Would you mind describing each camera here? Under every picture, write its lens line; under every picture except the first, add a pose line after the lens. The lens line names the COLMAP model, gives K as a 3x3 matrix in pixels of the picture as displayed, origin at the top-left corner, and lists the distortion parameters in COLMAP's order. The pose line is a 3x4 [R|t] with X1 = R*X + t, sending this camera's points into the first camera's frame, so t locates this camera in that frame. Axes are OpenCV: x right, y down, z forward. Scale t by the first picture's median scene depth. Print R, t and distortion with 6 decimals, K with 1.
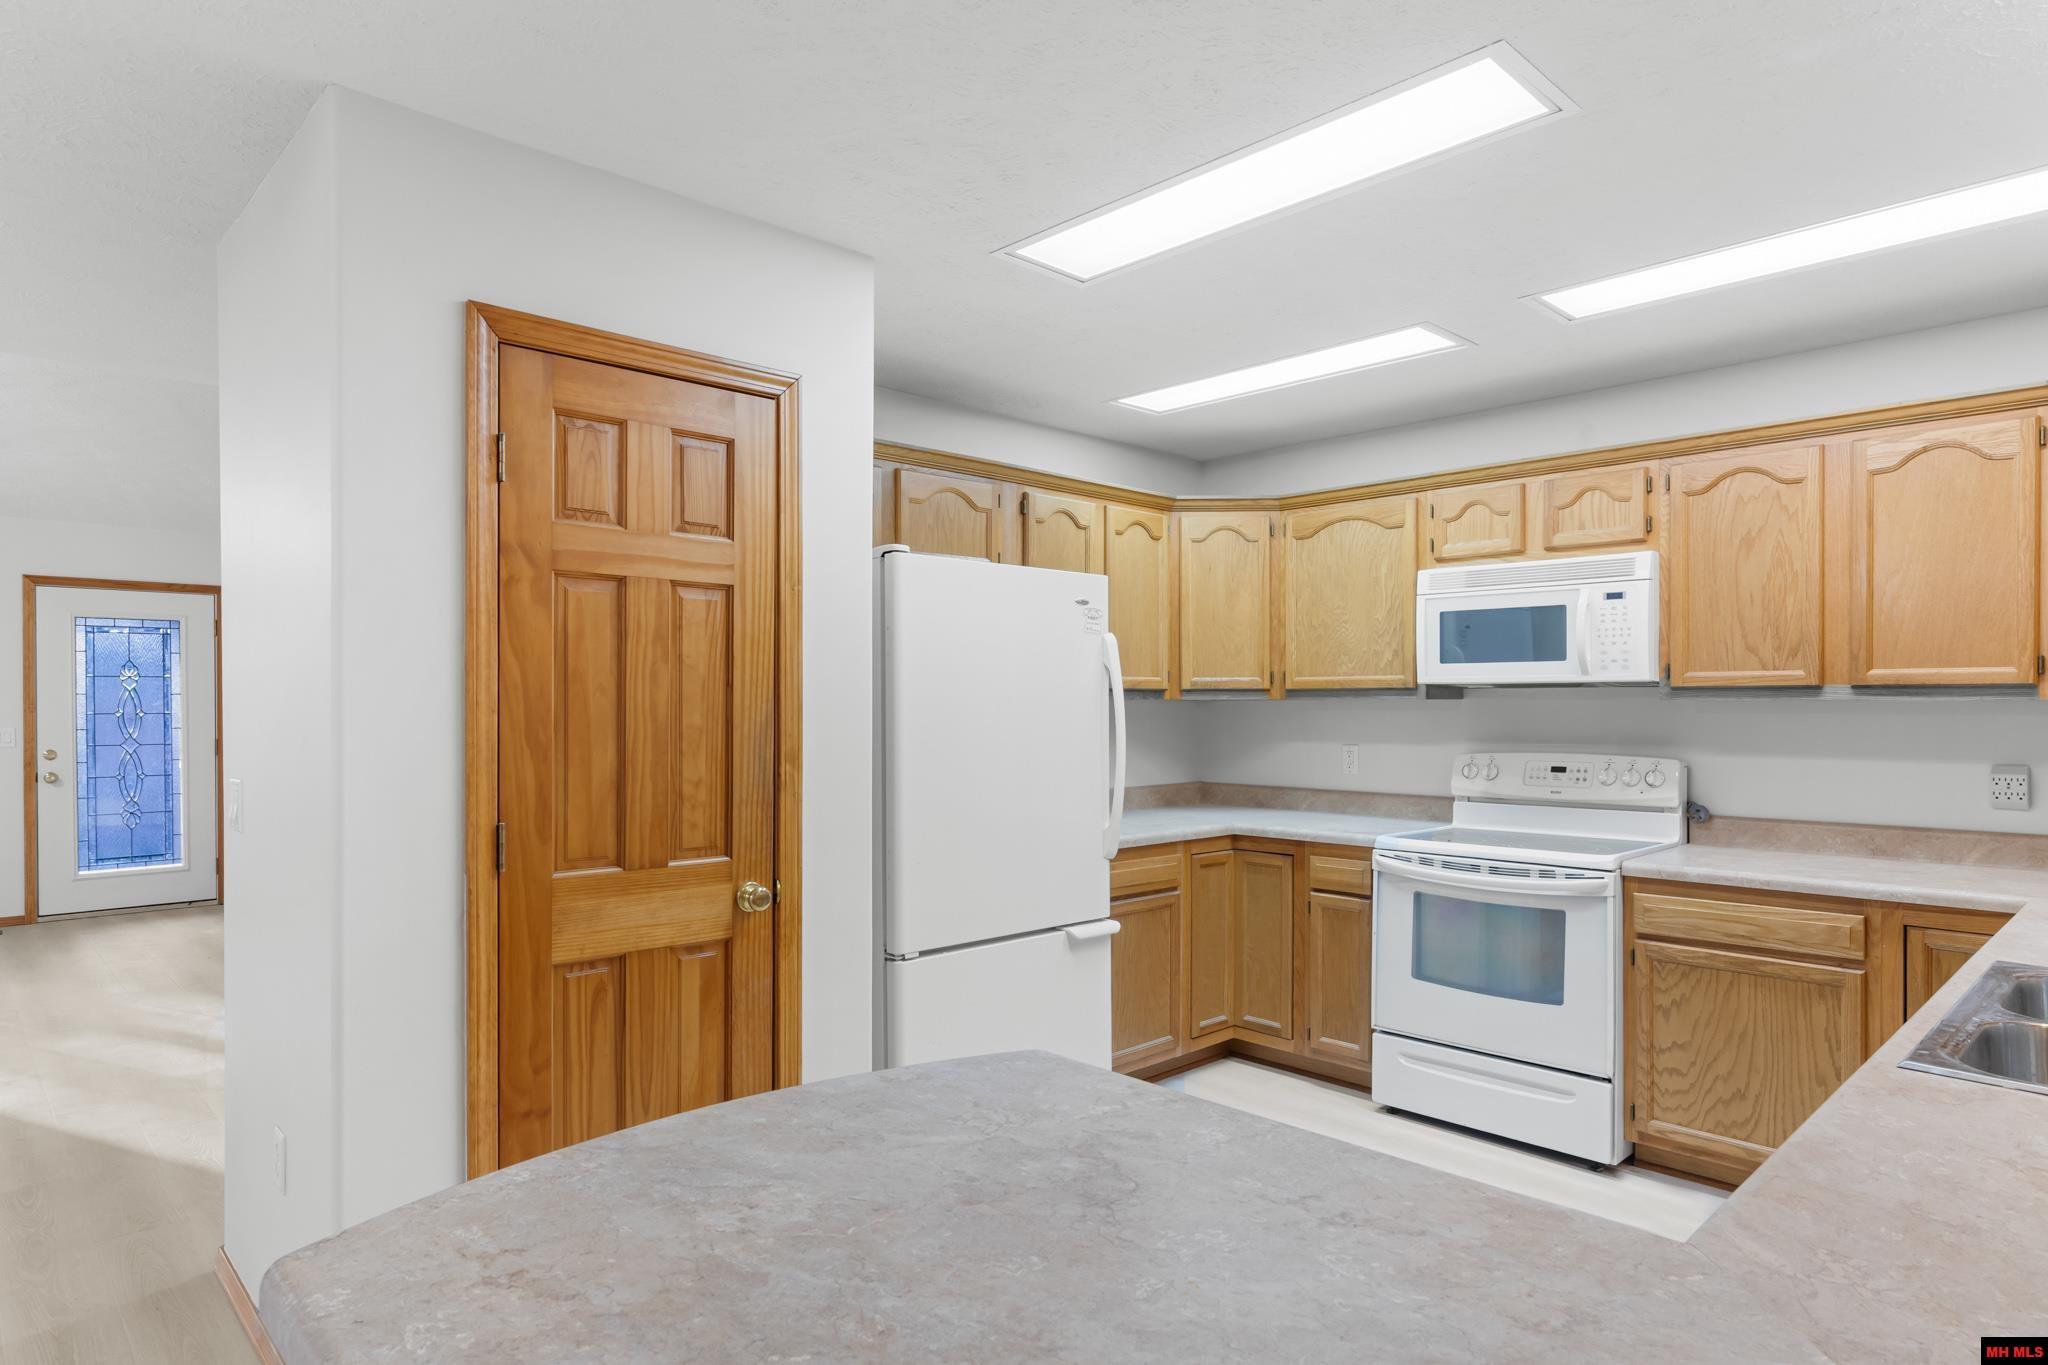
lens RADIAL K [[1160.8, 0, 1023.8], [0, 1160.8, 709.3], [0, 0, 1]] dist [-0.001464, 0.000116]
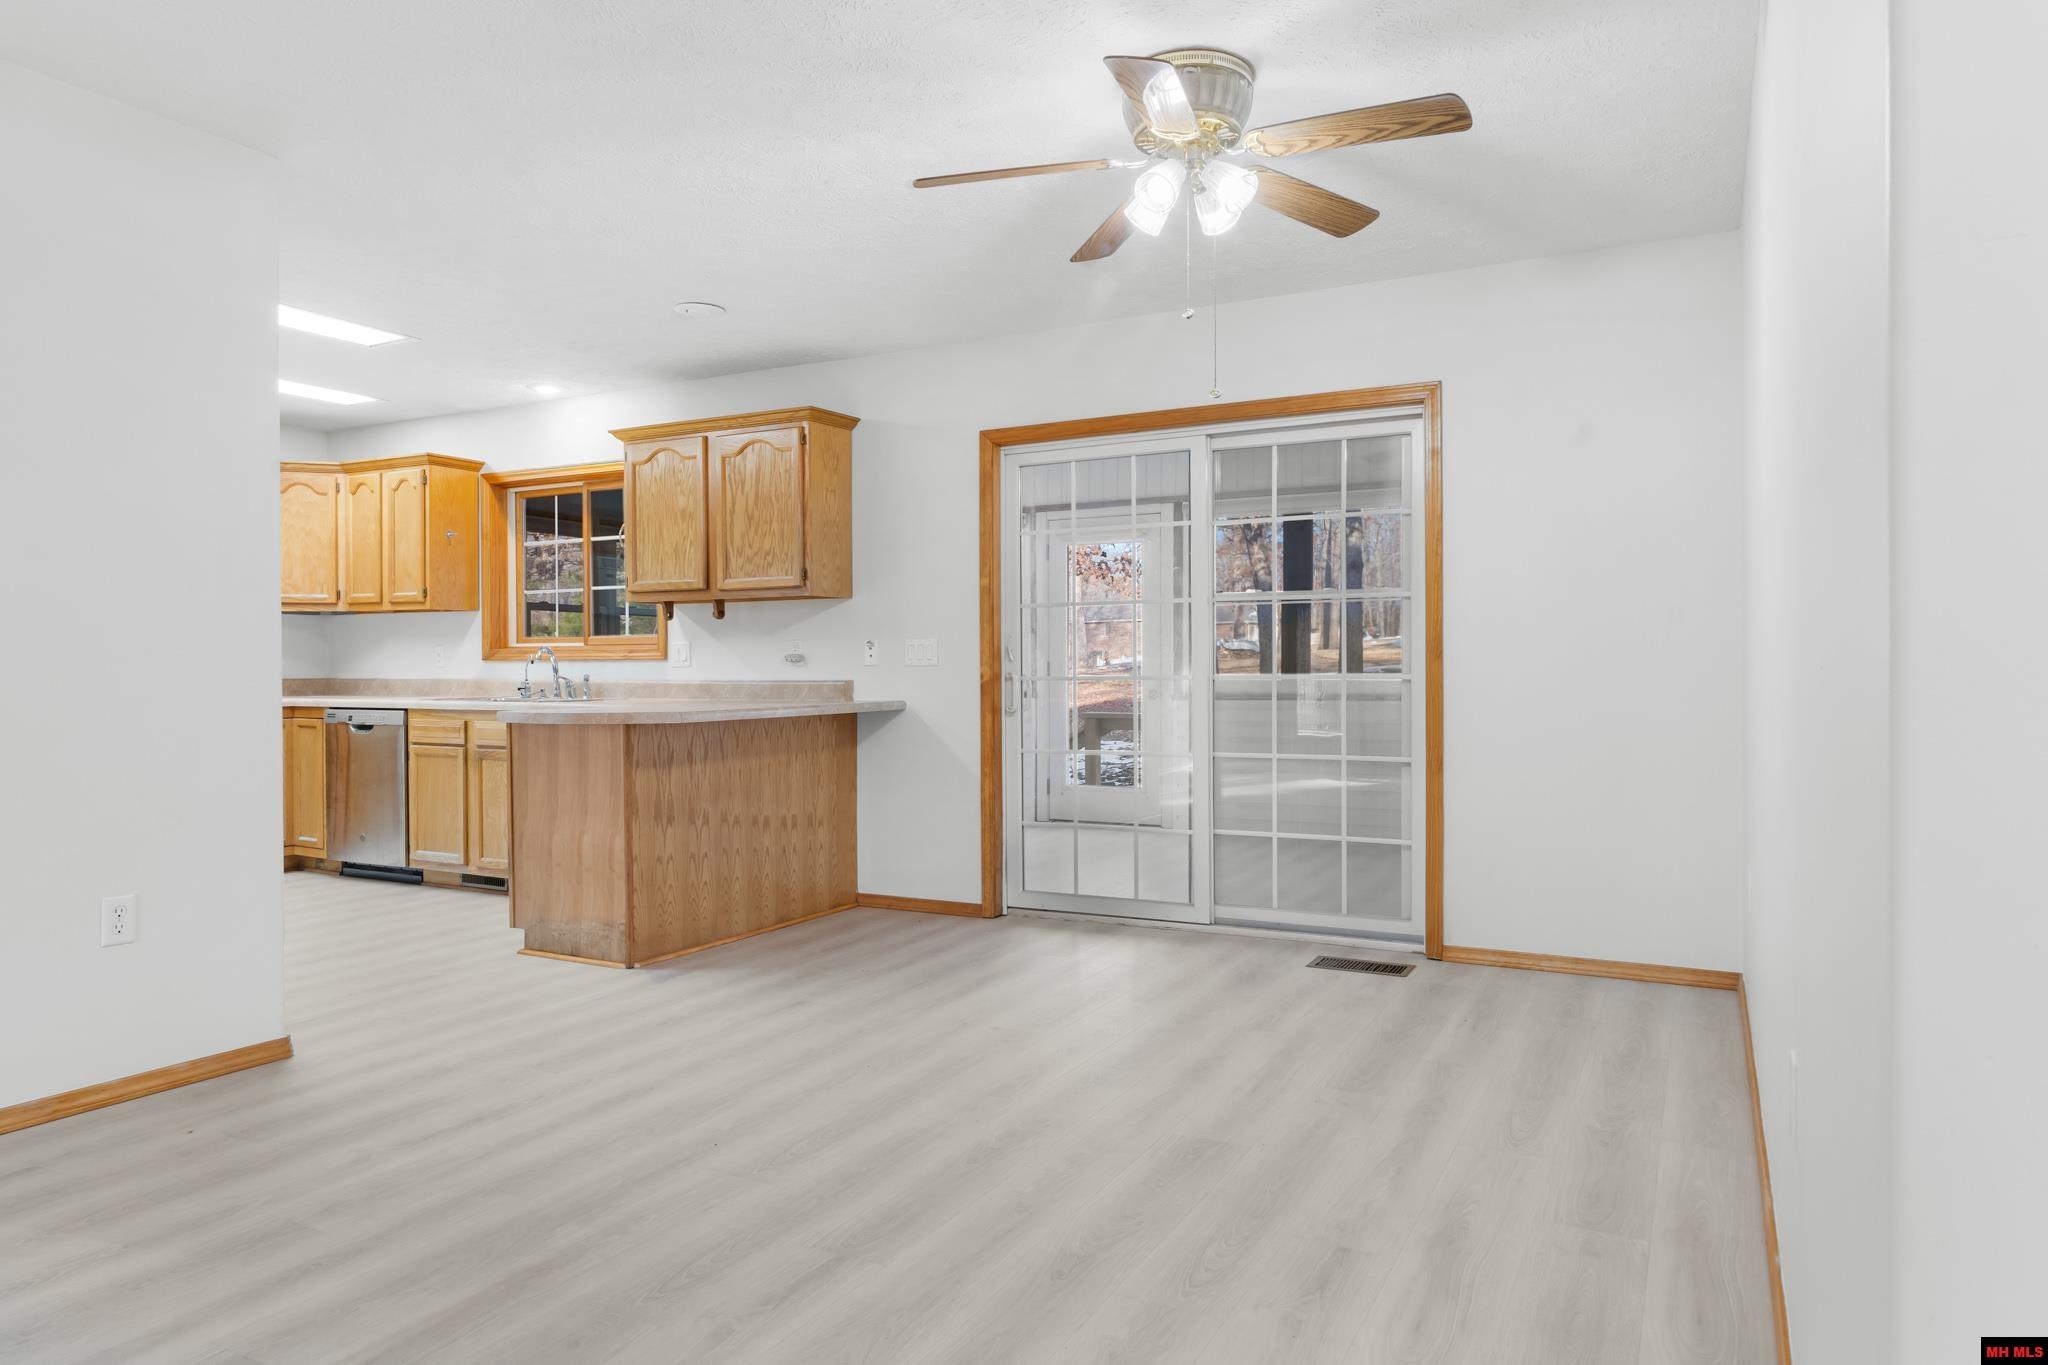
lens RADIAL K [[1345.1, 0, 1024.0], [0, 1345.1, 682.5], [0, 0, 1]] dist [0.003155, 0.000311]
pose [[-0.316983, -0.003298, 0.948426, -1.501556], [0.009937, 0.999928, 0.006798, 0.094525], [-0.948379, 0.011579, -0.316927, 0.362043]]
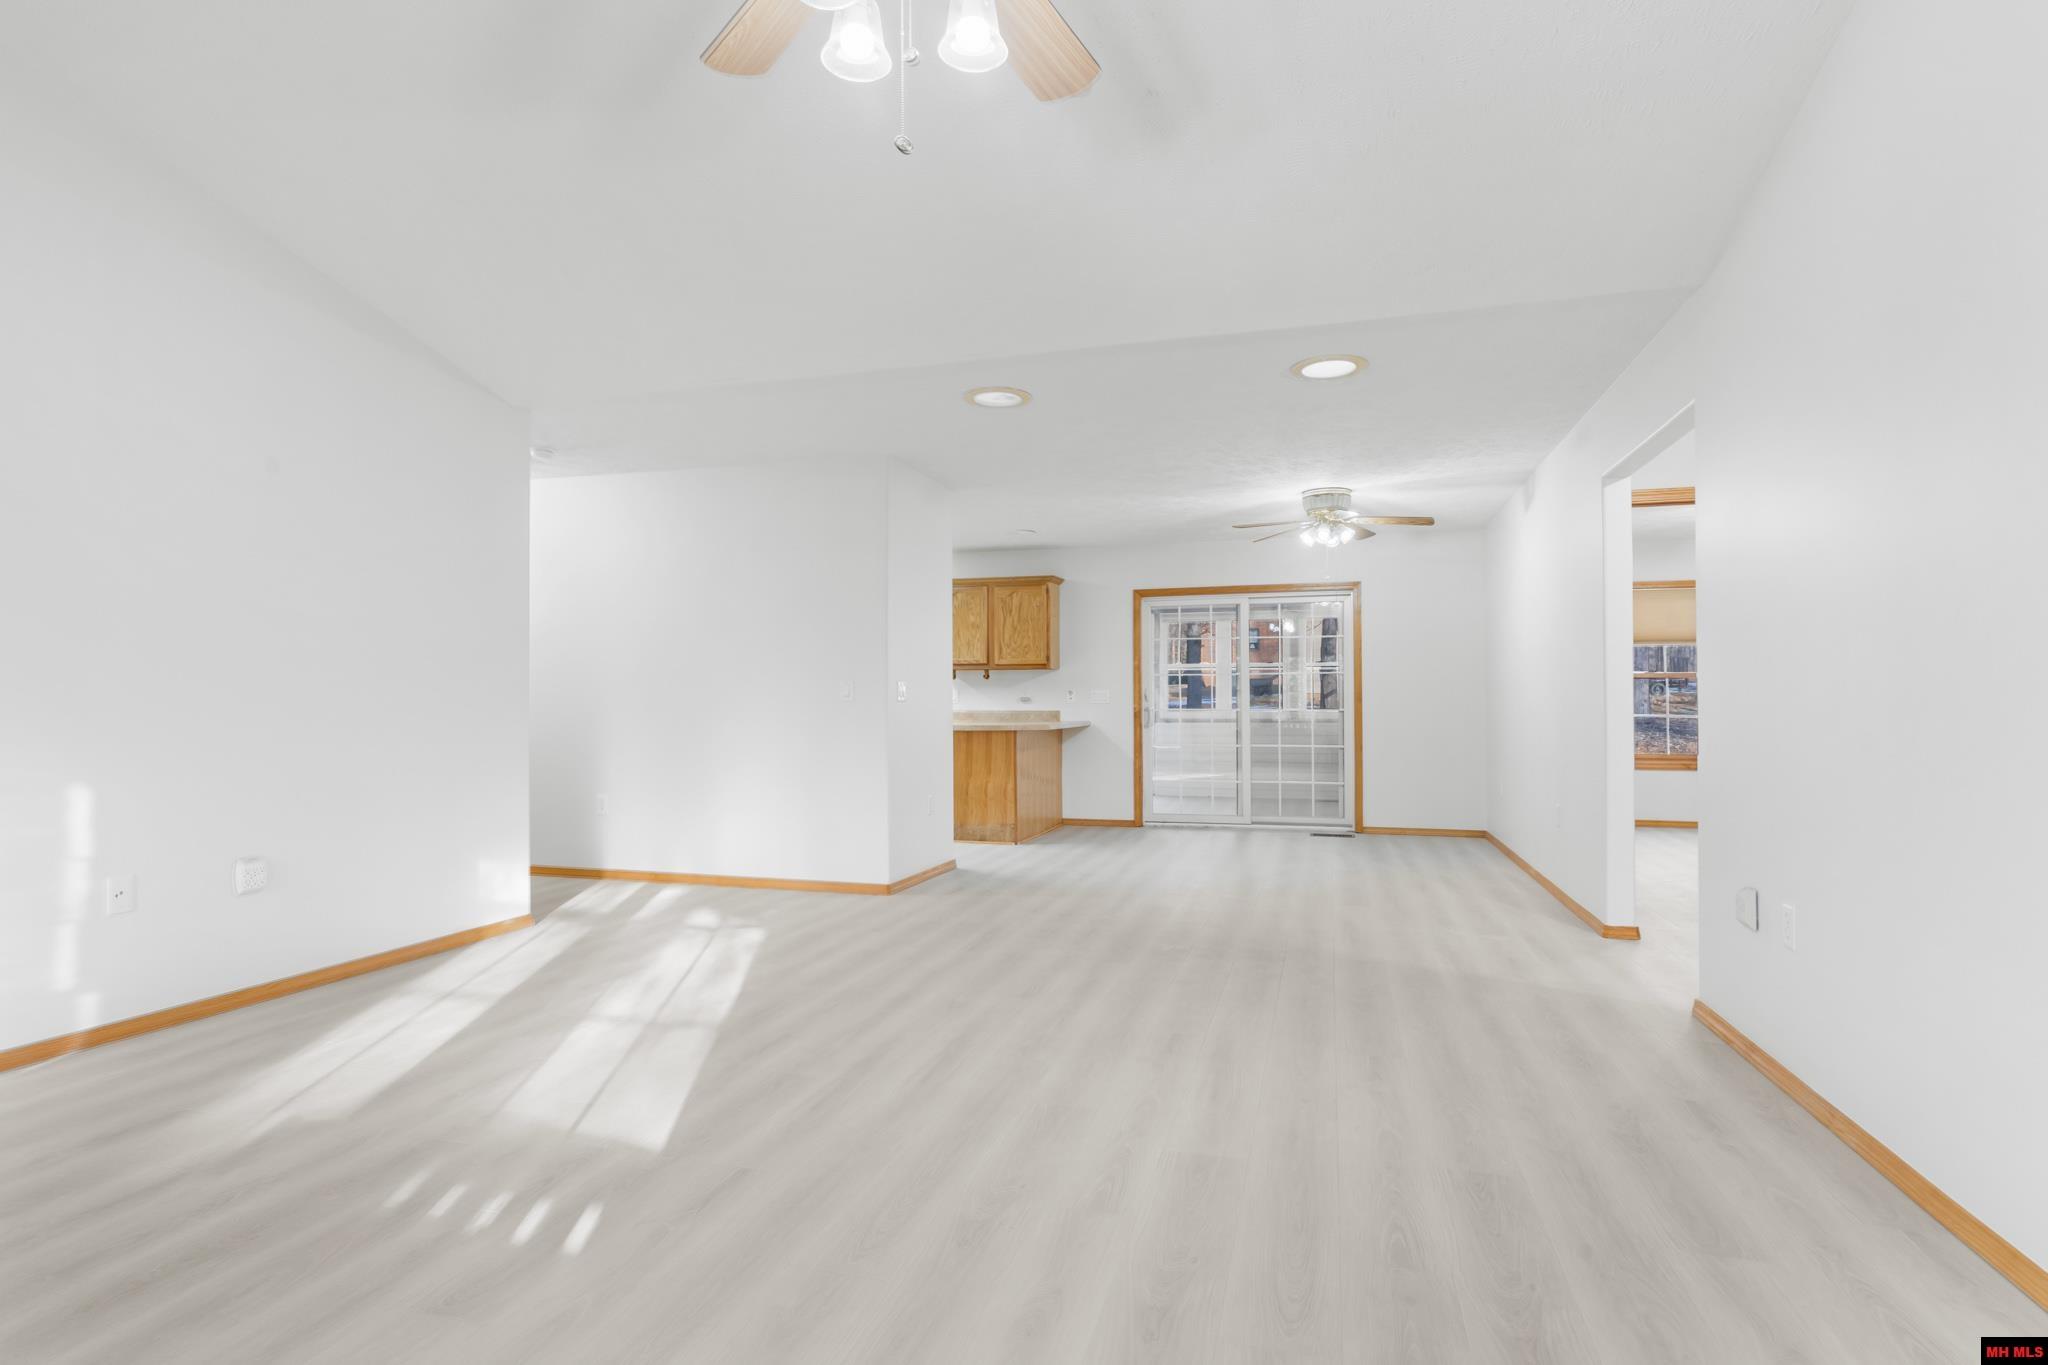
lens RADIAL K [[1085.6, 0, 1024.0], [0, 1085.6, 682.5], [0, 0, 1]] dist [-0.013424, -0.000616]
pose [[-0.492891, 0.017966, 0.869906, -2.134209], [0.004341, 0.999825, -0.018190, 0.079908], [-0.870080, -0.005189, -0.492883, 1.429521]]
